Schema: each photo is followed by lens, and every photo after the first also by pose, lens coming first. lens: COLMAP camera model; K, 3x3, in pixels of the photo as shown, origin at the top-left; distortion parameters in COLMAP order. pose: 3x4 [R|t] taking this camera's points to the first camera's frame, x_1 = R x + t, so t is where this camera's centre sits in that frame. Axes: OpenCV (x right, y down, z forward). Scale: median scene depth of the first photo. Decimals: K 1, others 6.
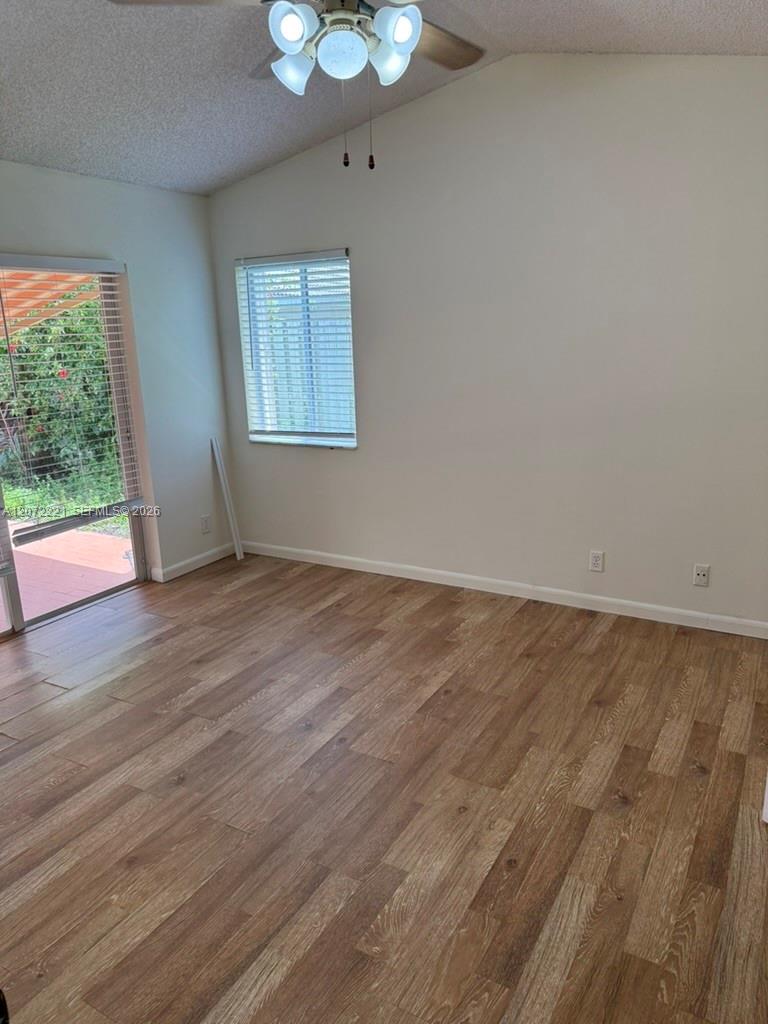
lens RADIAL K [[722.2, 0, 383.1], [0, 722.2, 510.6], [0, 0, 1]] dist [-0.059638, -0.010495]
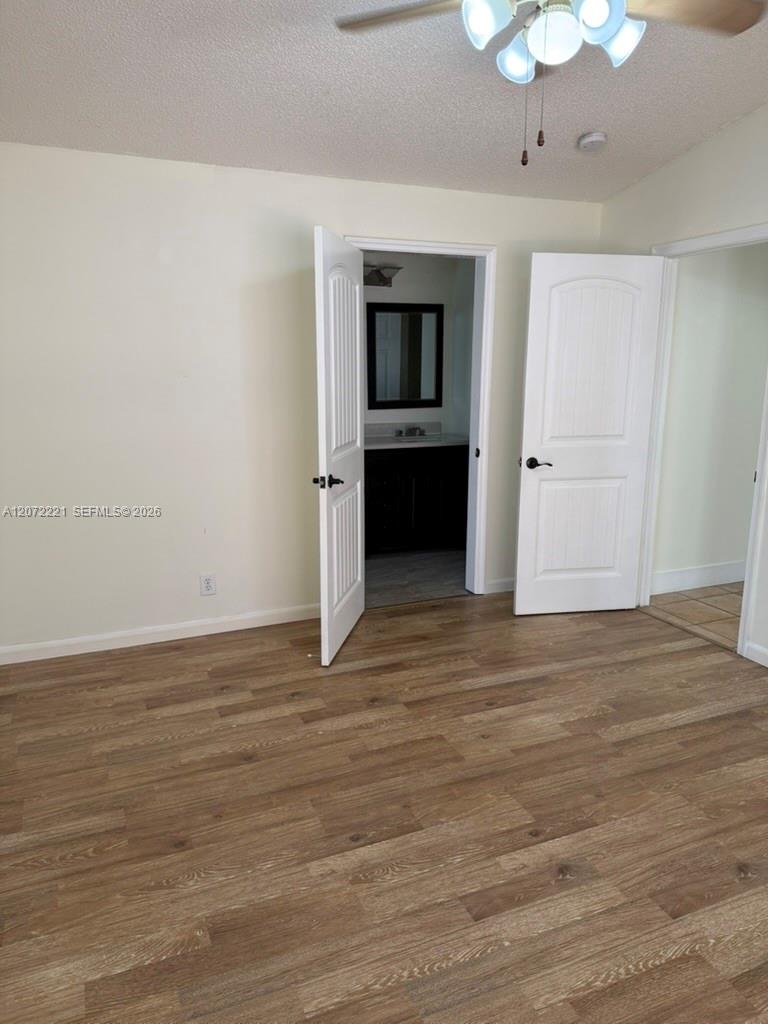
lens RADIAL K [[722.2, 0, 381.4], [0, 722.2, 512.7], [0, 0, 1]] dist [-0.059638, -0.010495]
pose [[-0.800189, -0.087911, 0.593270, -0.381833], [0.176119, 0.911144, 0.372558, -0.357575], [-0.573306, 0.402603, -0.713605, 1.606806]]
